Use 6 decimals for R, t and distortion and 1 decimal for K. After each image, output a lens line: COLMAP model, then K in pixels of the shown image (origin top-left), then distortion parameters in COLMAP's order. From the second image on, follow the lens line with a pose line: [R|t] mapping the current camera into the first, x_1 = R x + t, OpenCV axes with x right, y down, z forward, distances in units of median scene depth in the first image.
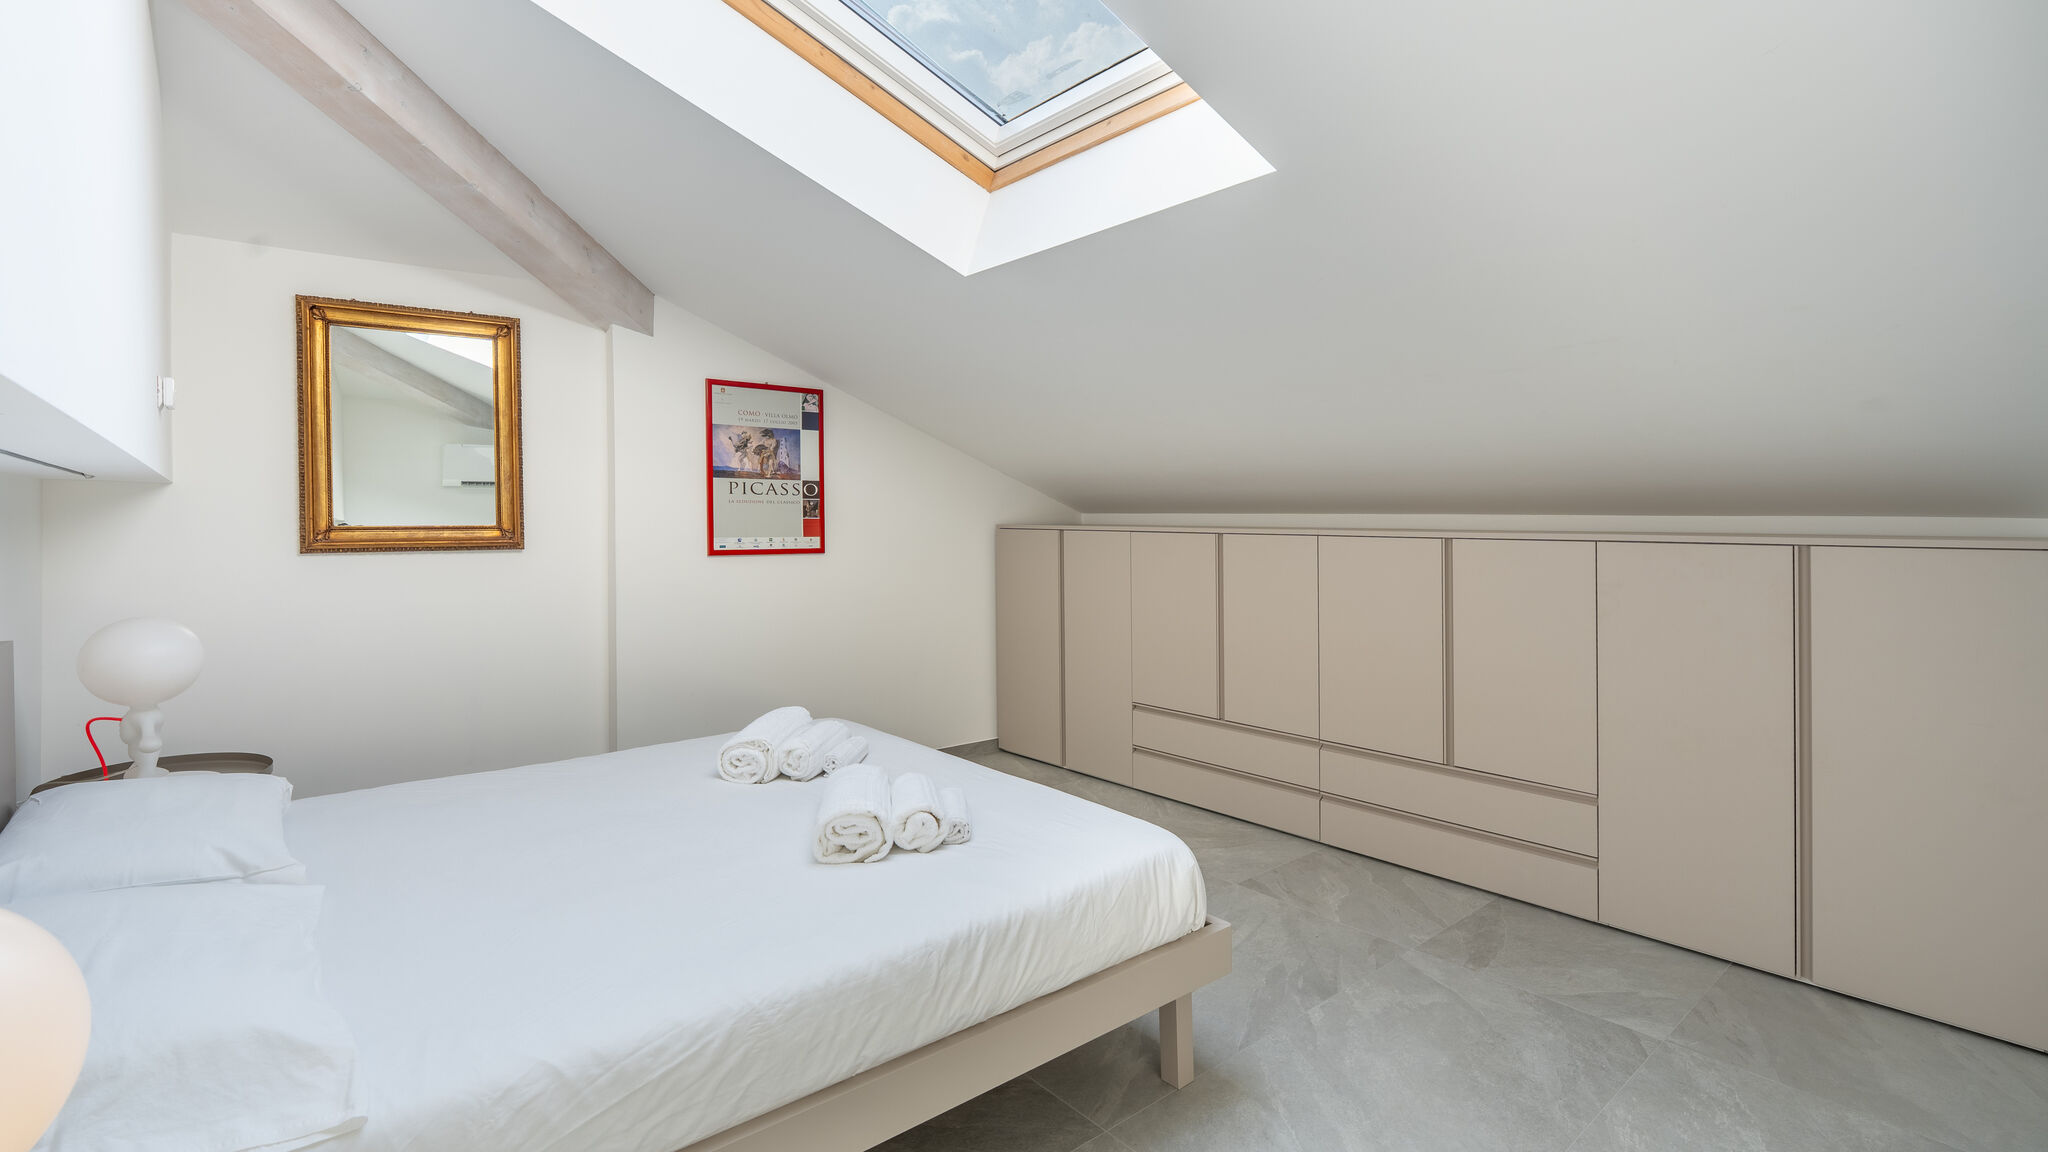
lens RADIAL K [[934.7, 0, 1025.8], [0, 934.7, 534.2], [0, 0, 1]] dist [-0.002114, 0.000728]
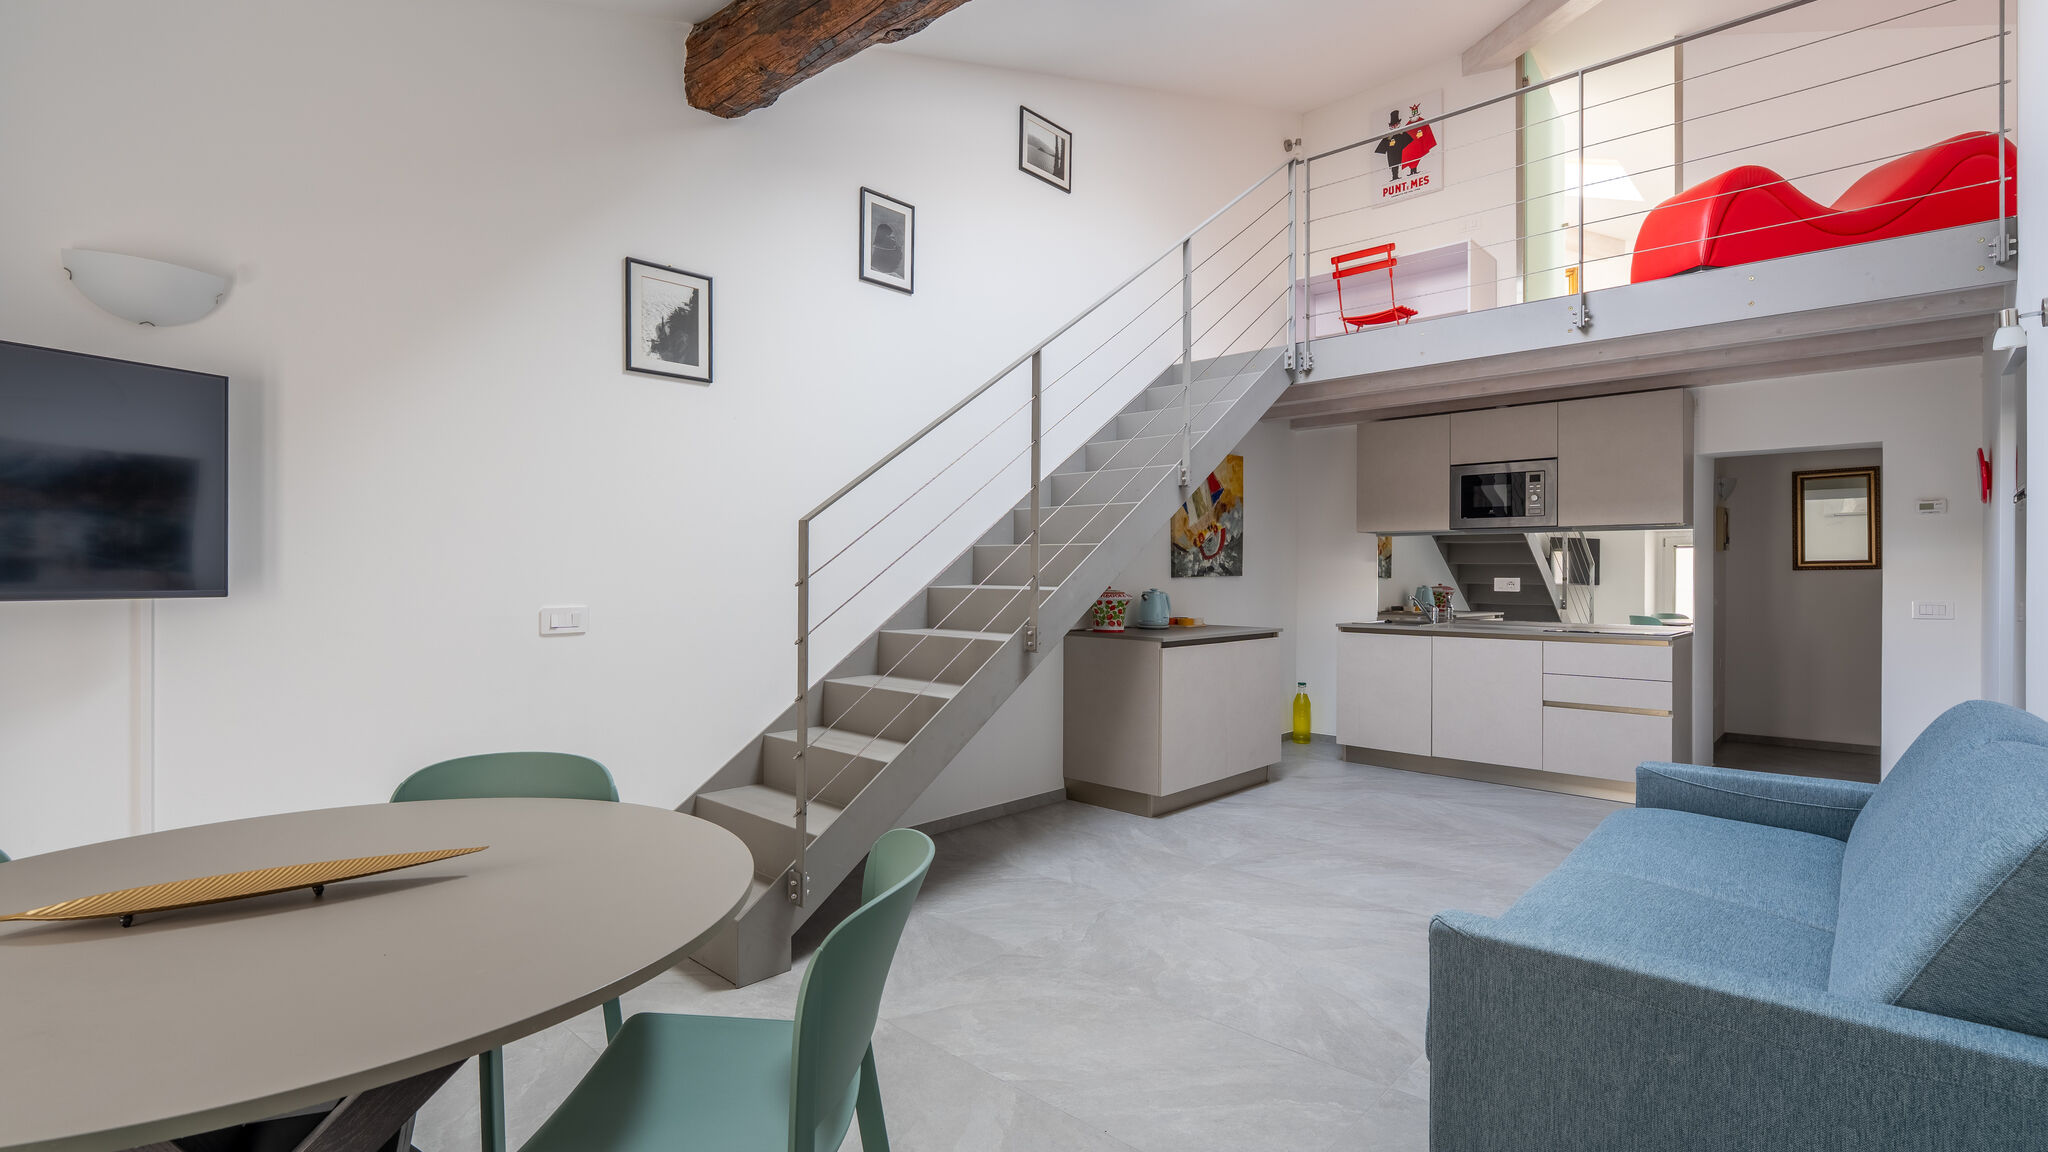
lens RADIAL K [[929.6, 0, 1025.4], [0, 929.6, 568.8], [0, 0, 1]] dist [-0.001738, -0.000011]
pose [[-0.133796, 0.011195, 0.990946, -0.705423], [0.004782, 0.999932, -0.010651, -0.015250], [-0.990997, 0.003314, -0.133841, 1.158505]]
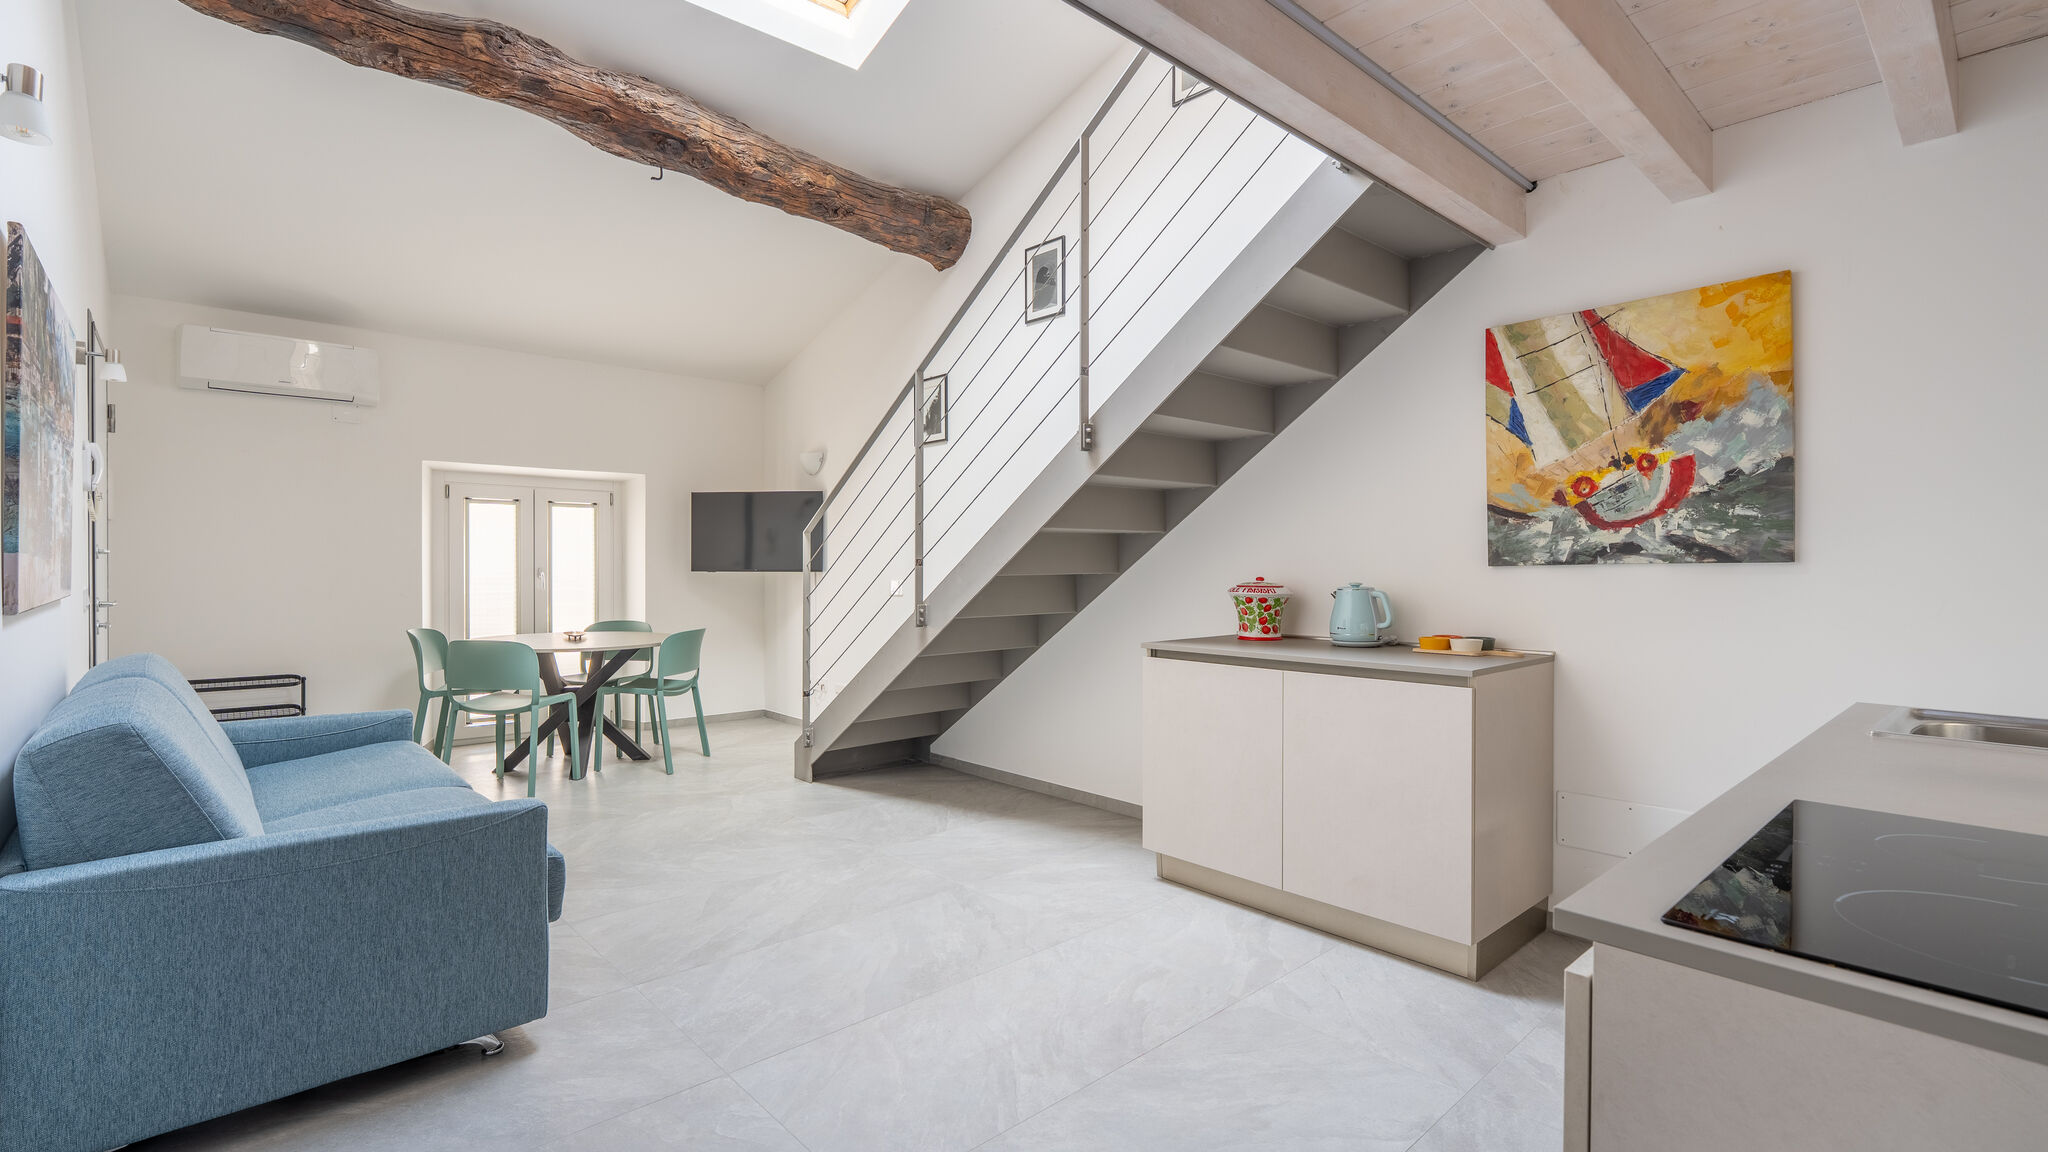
lens RADIAL K [[919.8, 0, 1029.0], [0, 919.8, 565.1], [0, 0, 1]] dist [-0.000623, 0.000450]
pose [[0.998704, 0.006073, 0.050529, 1.066677], [-0.005731, 0.999960, -0.006912, -0.003801], [-0.050569, 0.006613, 0.998699, -1.037836]]
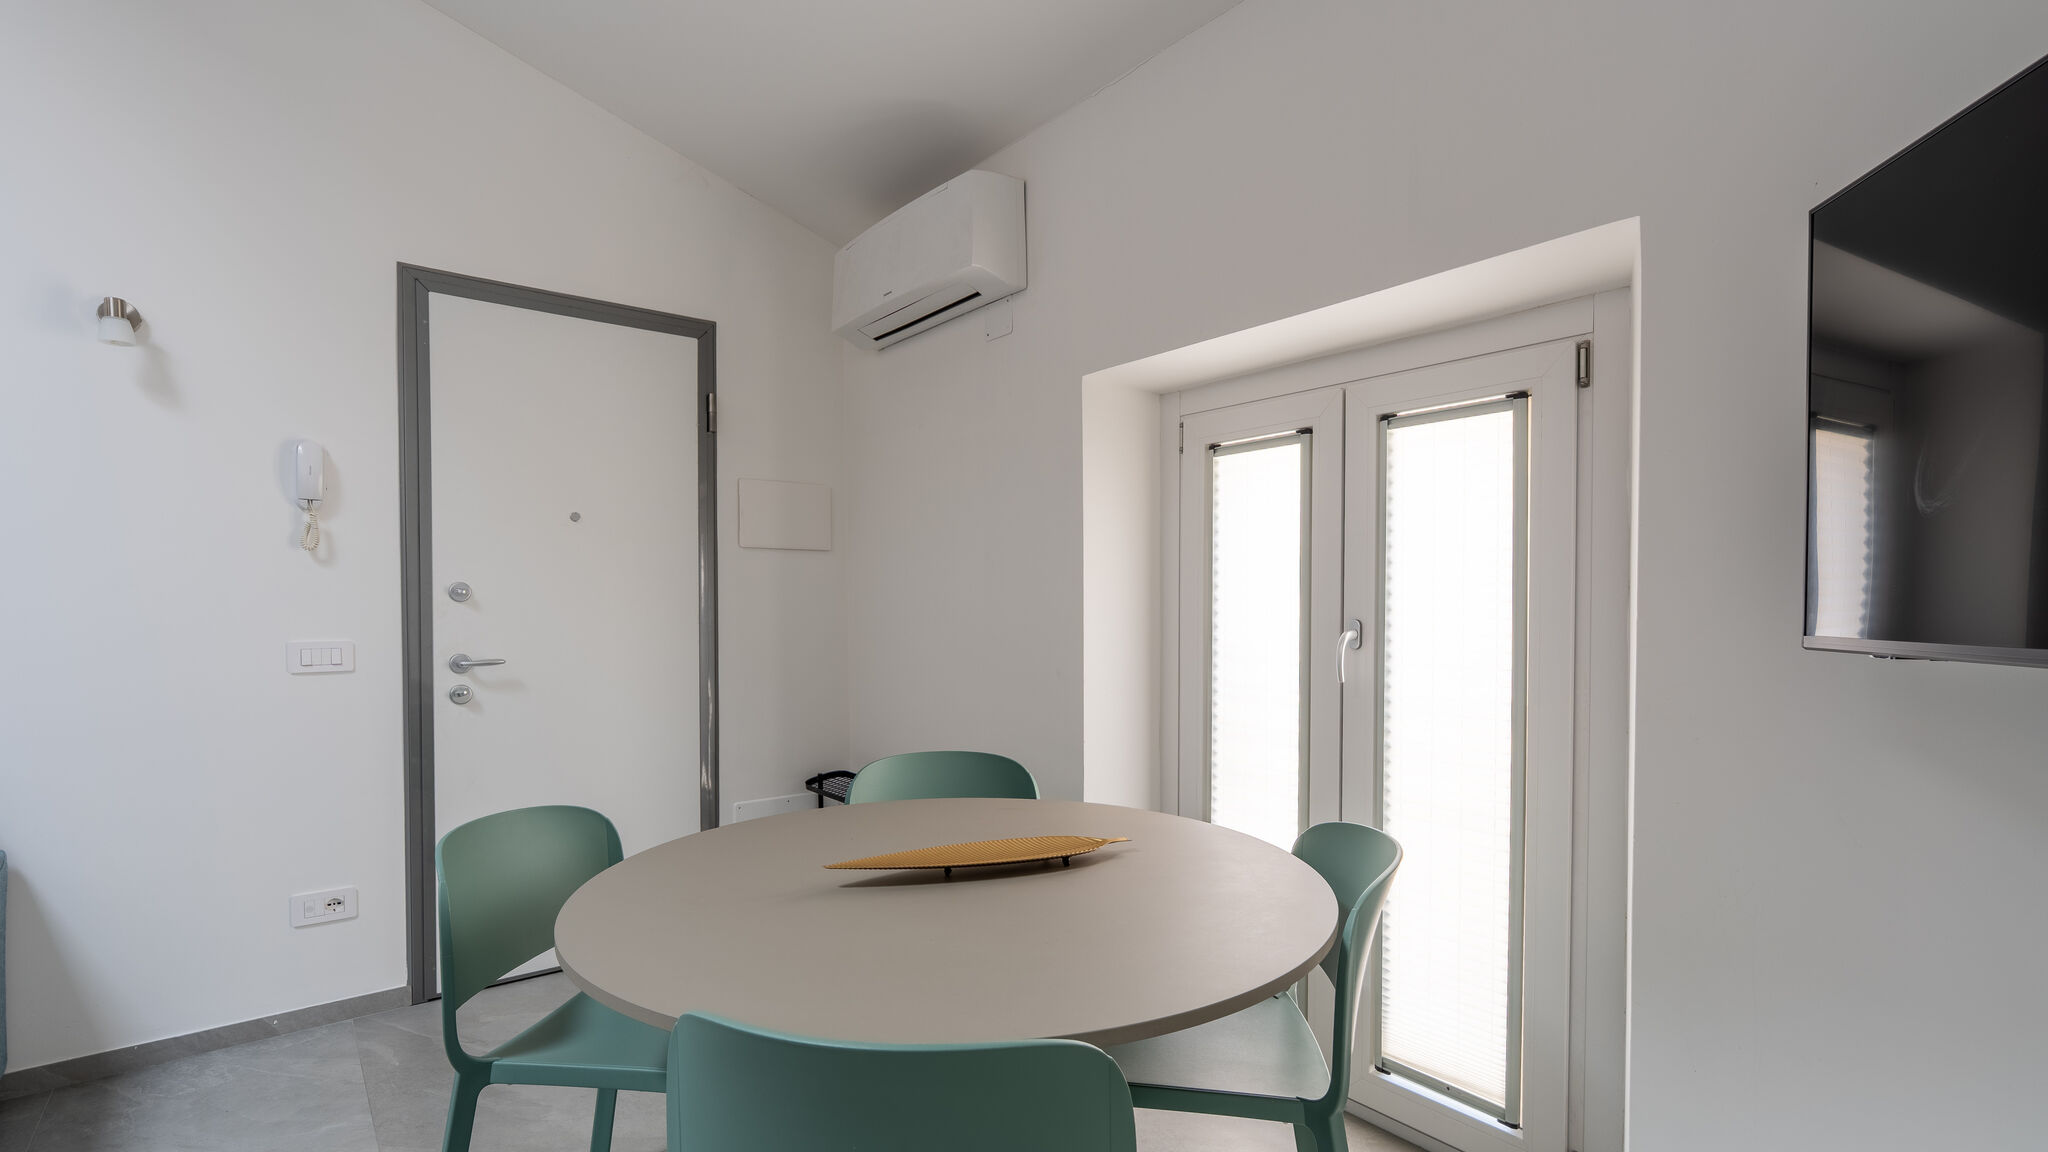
lens RADIAL K [[923.2, 0, 1017.7], [0, 923.2, 604.8], [0, 0, 1]] dist [-0.003313, -0.000288]
pose [[-0.019652, 0.009748, -0.999759, 0.659370], [-0.005241, 0.999938, 0.009853, -0.028817], [0.999793, 0.005433, -0.019599, 1.604566]]
